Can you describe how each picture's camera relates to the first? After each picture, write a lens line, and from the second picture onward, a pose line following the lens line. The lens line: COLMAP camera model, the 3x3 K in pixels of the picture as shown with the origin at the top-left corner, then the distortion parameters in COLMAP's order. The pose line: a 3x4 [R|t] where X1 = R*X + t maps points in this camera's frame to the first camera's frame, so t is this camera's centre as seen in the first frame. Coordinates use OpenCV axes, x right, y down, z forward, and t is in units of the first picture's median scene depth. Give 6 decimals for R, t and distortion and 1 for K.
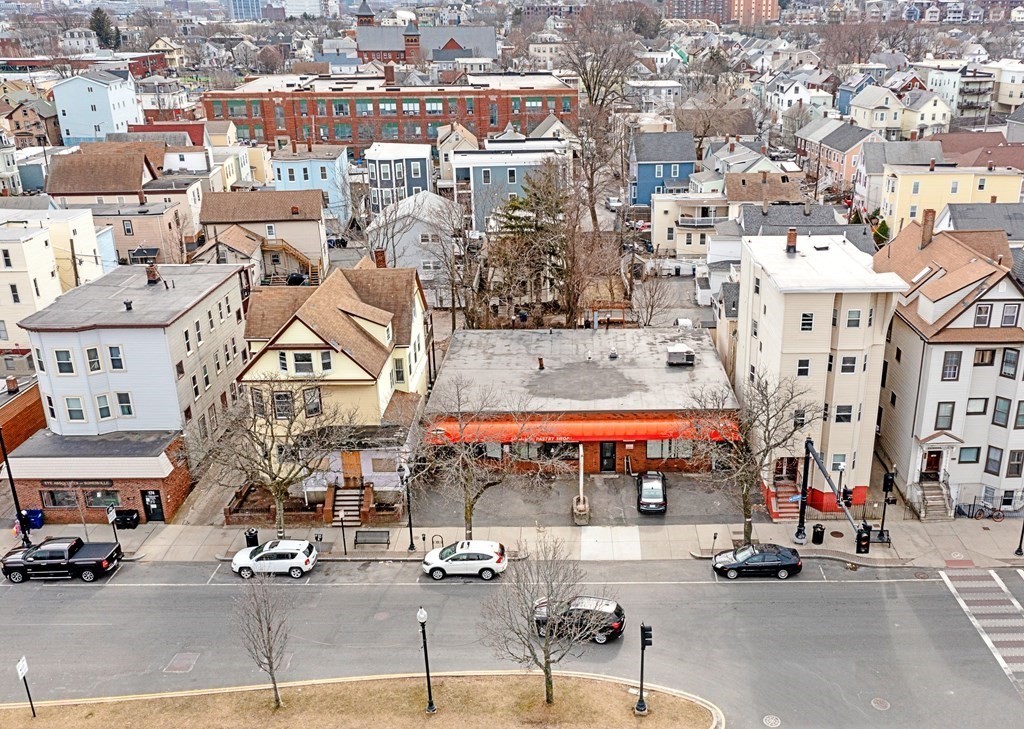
lens RADIAL K [[993.8, 0, 612.3], [0, 993.8, 394.6], [0, 0, 1]] dist [-0.007841, 0.011395]
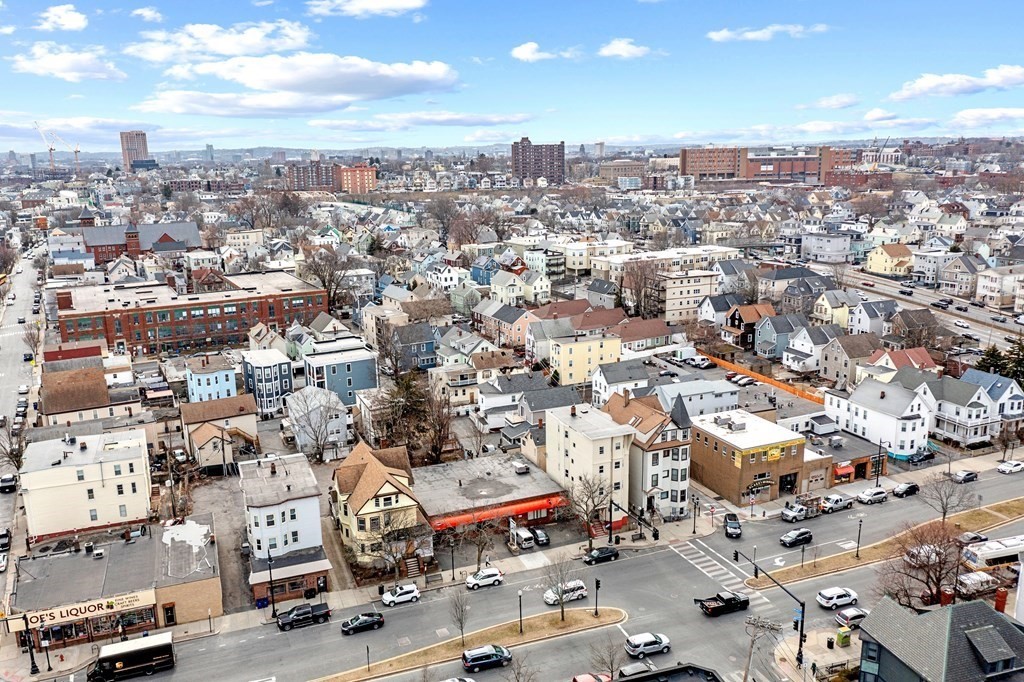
lens RADIAL K [[817.3, 0, 514.6], [0, 817.3, 335.4], [0, 0, 1]] dist [-0.001254, 0.003744]
pose [[0.935902, -0.093210, 0.339704, -0.583845], [0.143920, 0.981376, -0.127234, -0.113229], [-0.321518, 0.167969, 0.931887, -0.737430]]
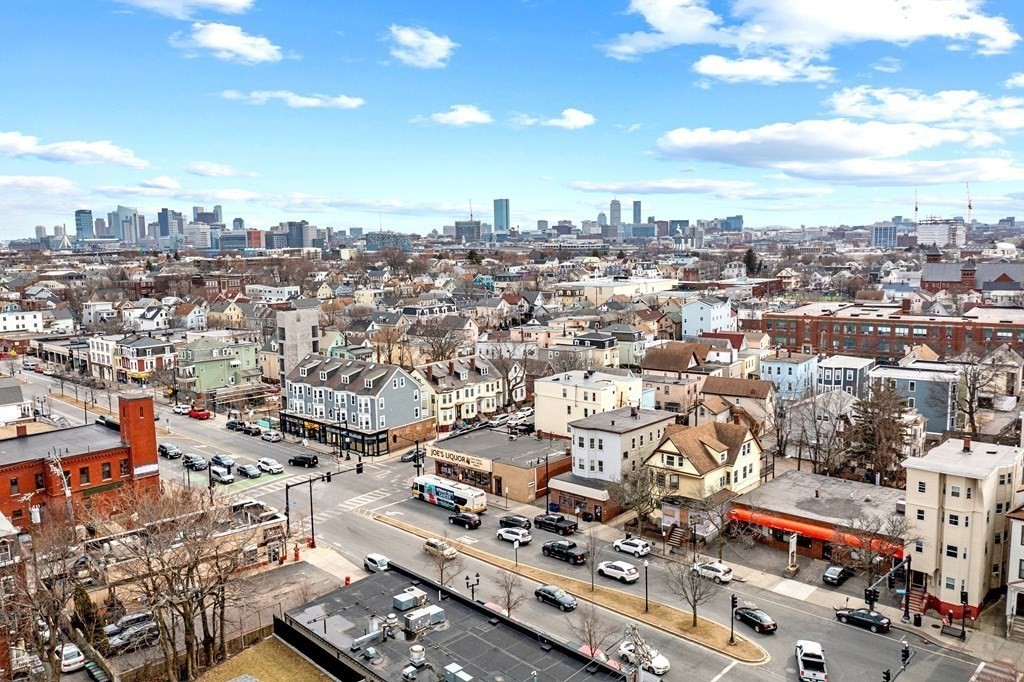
lens RADIAL K [[817.3, 0, 514.6], [0, 817.3, 335.4], [0, 0, 1]] dist [-0.001254, 0.003744]
pose [[0.717656, 0.067320, -0.693136, 0.586810], [-0.235544, 0.960120, -0.150626, 0.047350], [0.655354, 0.271362, 0.704893, -0.460937]]
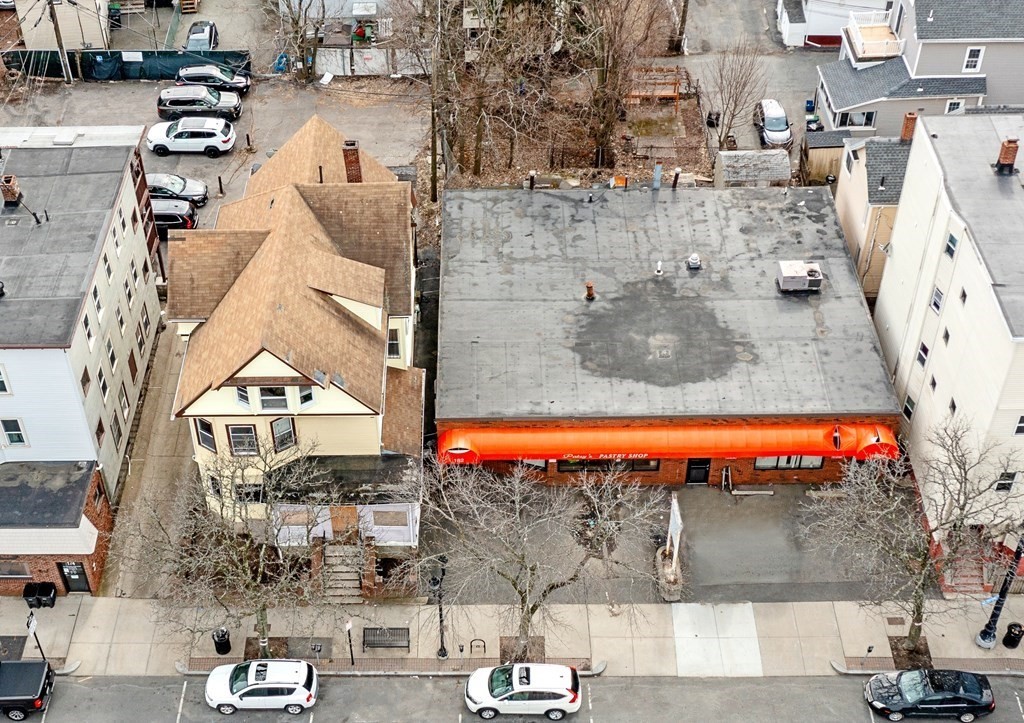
lens RADIAL K [[1410.1, 0, 471.0], [0, 1410.1, 362.0], [0, 0, 1]] dist [-0.003572, 0.011658]
pose [[0.999222, 0.009893, -0.038173, -0.132362], [0.004246, 0.935400, 0.353566, -0.371764], [0.039205, -0.353453, 0.934630, 0.109932]]
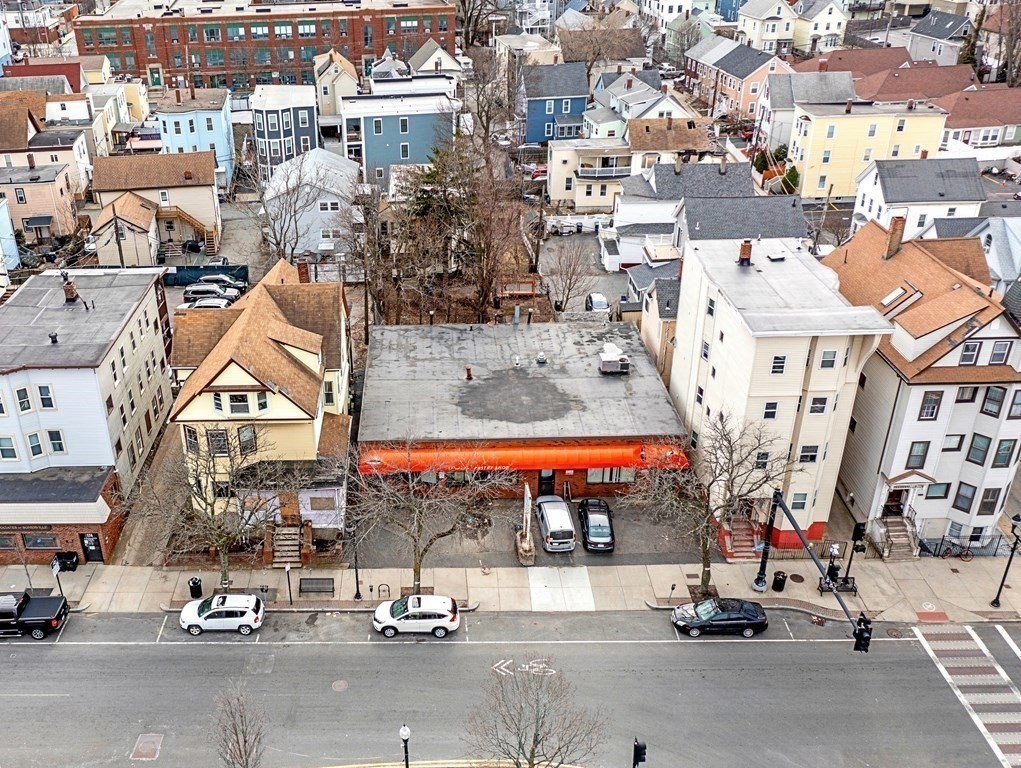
lens RADIAL K [[968.2, 0, 417.5], [0, 968.2, 391.3], [0, 0, 1]] dist [-0.004798, 0.004453]
pose [[0.999035, -0.003957, -0.043750, -0.092742], [0.009084, 0.993018, 0.117614, -0.143968], [0.042979, -0.117898, 0.992095, 0.077199]]
